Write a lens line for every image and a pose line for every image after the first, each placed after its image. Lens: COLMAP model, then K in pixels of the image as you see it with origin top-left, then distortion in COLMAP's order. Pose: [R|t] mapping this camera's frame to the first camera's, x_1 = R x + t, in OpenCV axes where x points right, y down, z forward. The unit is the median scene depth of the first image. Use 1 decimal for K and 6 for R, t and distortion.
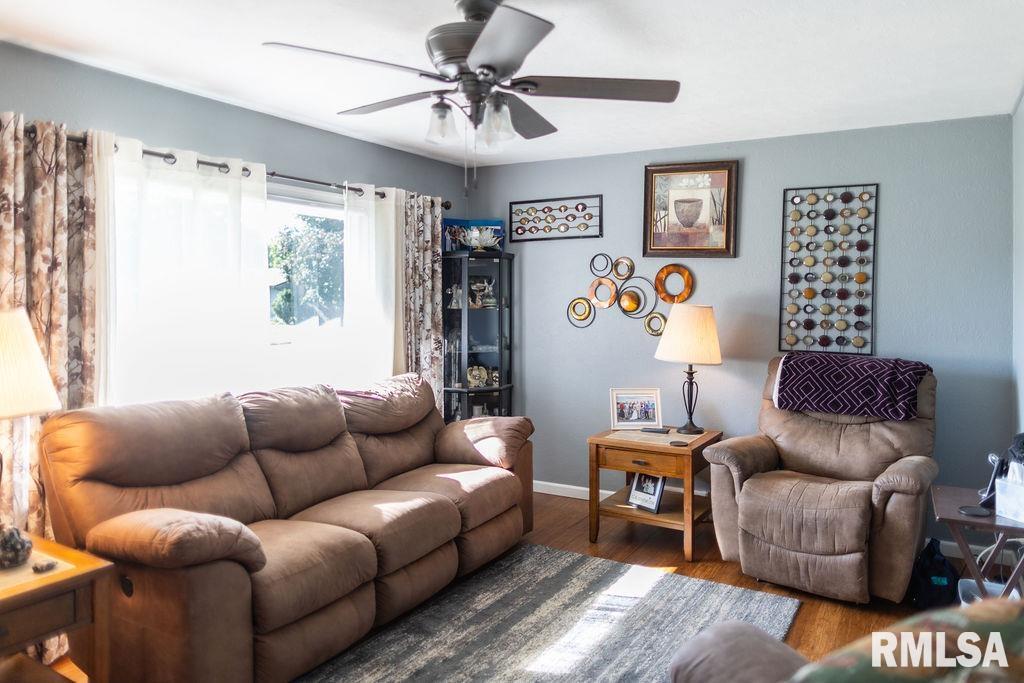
lens RADIAL K [[714.8, 0, 524.9], [0, 714.8, 318.2], [0, 0, 1]] dist [0.005217, -0.001344]
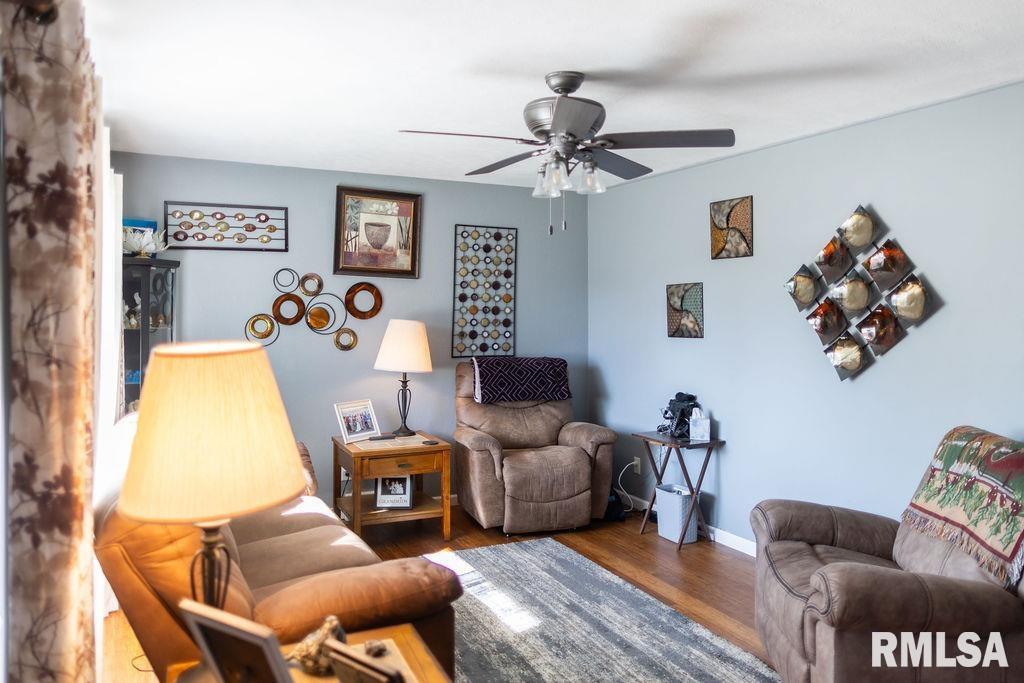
lens RADIAL K [[767.8, 0, 513.2], [0, 767.8, 332.2], [0, 0, 1]] dist [0.010110, -0.002900]
pose [[0.556412, -0.024317, 0.830550, -0.668845], [0.026335, 0.999586, 0.011624, -0.009594], [-0.830489, 0.015405, 0.556822, 0.192991]]
